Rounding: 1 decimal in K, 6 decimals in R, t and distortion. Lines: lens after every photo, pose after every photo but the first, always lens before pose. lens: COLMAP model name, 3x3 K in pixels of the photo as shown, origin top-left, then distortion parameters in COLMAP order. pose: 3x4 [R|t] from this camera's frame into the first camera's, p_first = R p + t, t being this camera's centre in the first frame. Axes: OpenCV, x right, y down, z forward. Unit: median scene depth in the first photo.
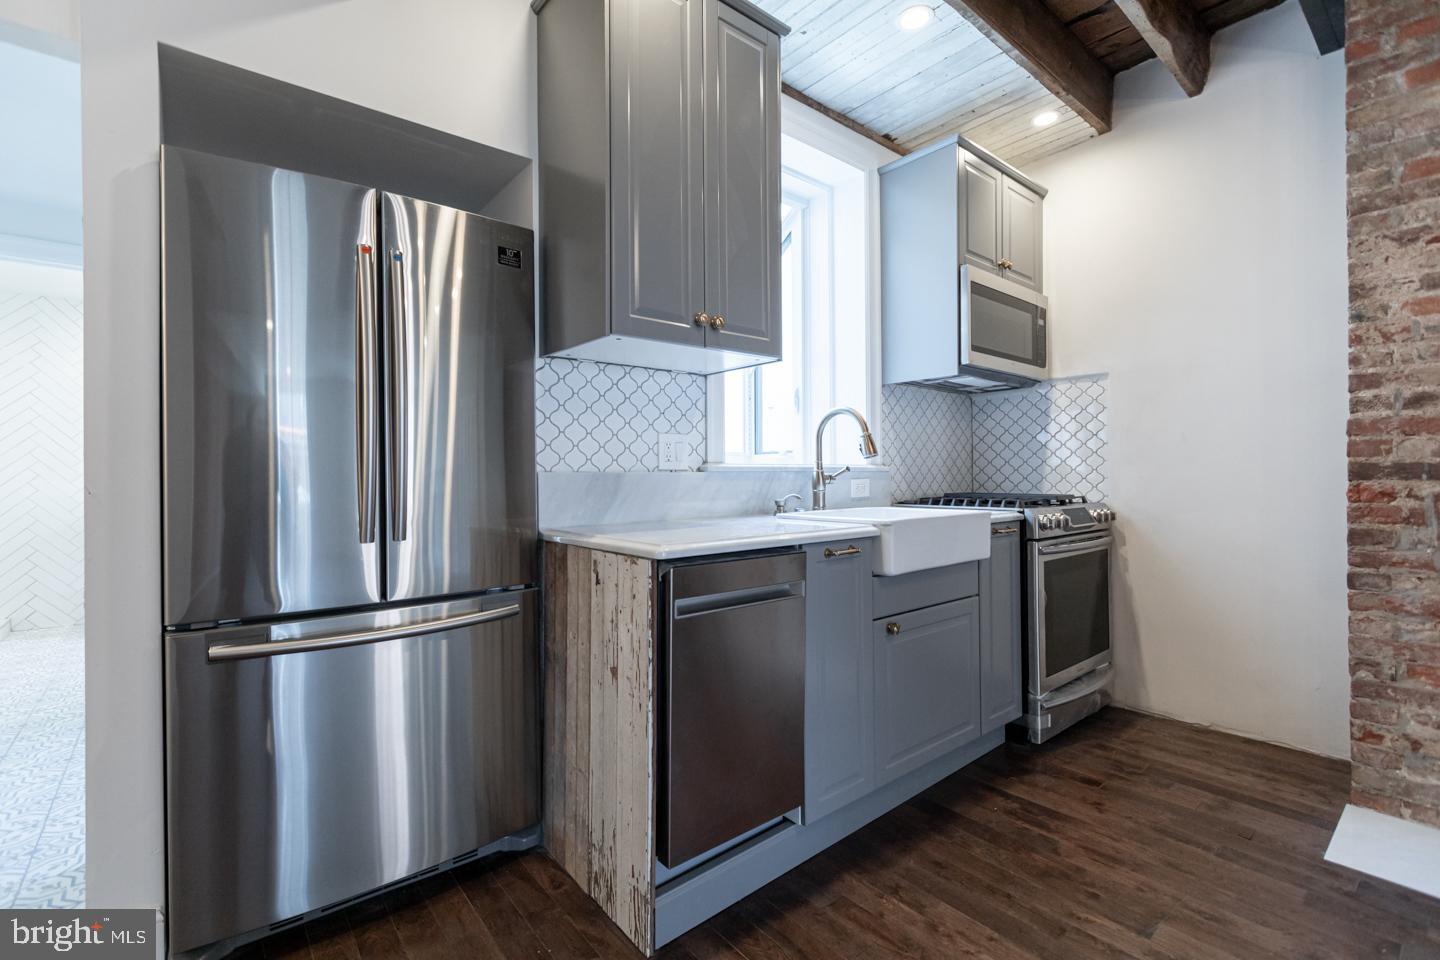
lens RADIAL K [[642.0, 0, 719.9], [0, 642.0, 471.7], [0, 0, 1]] dist [0.000414, 0.000156]
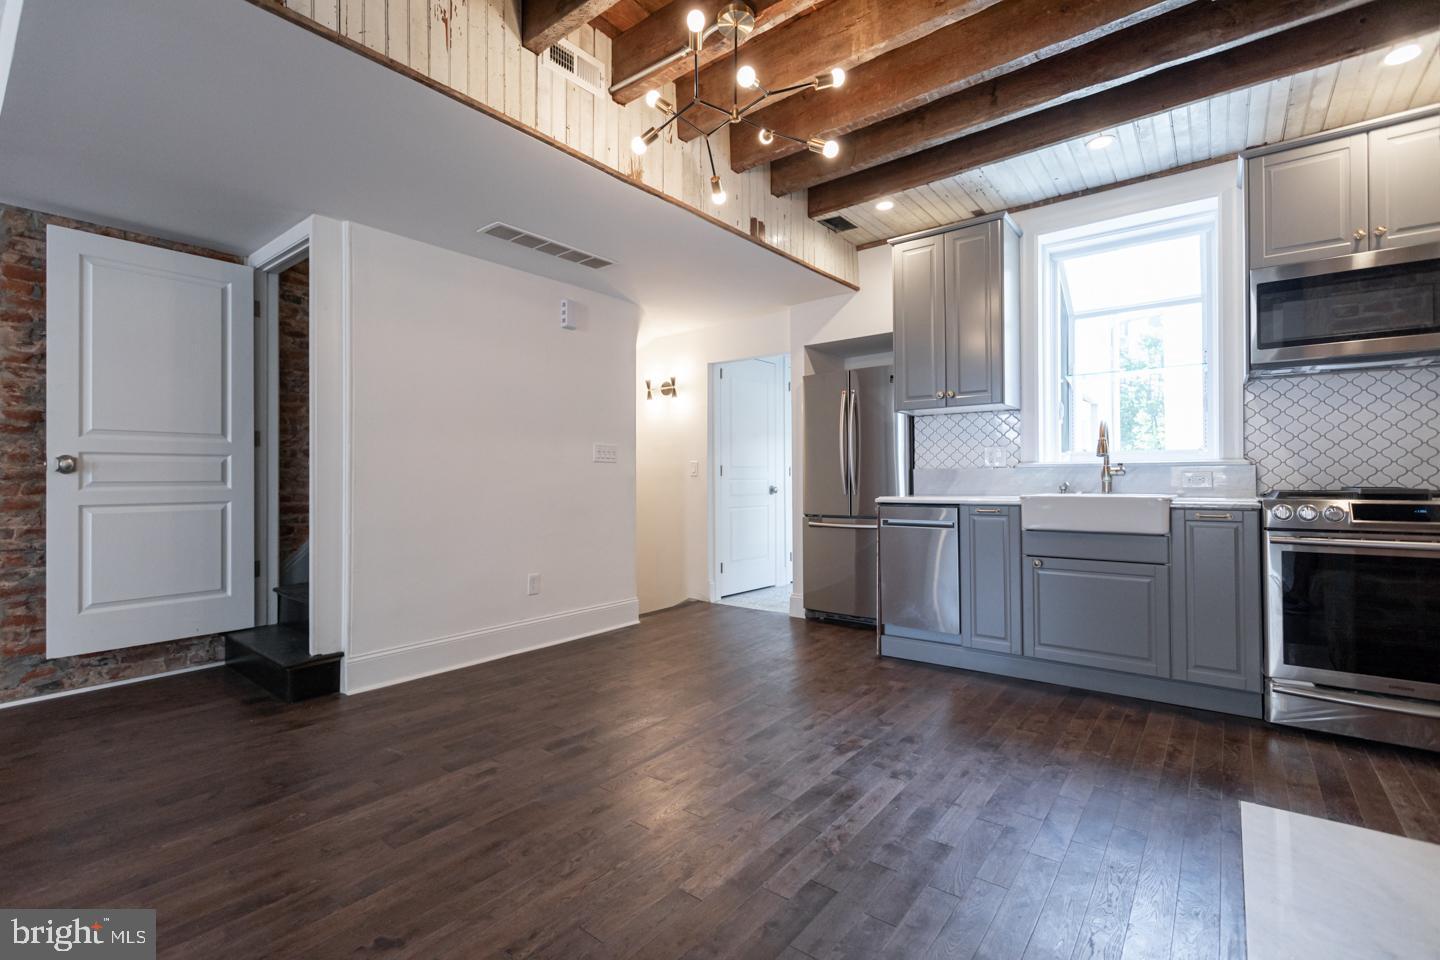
lens RADIAL K [[642.0, 0, 719.9], [0, 642.0, 471.7], [0, 0, 1]] dist [0.000414, 0.000156]
pose [[0.211044, -0.005884, -0.977459, 1.622453], [0.008168, 0.999958, -0.004255, 0.012410], [0.977442, -0.007086, 0.211083, -0.121486]]
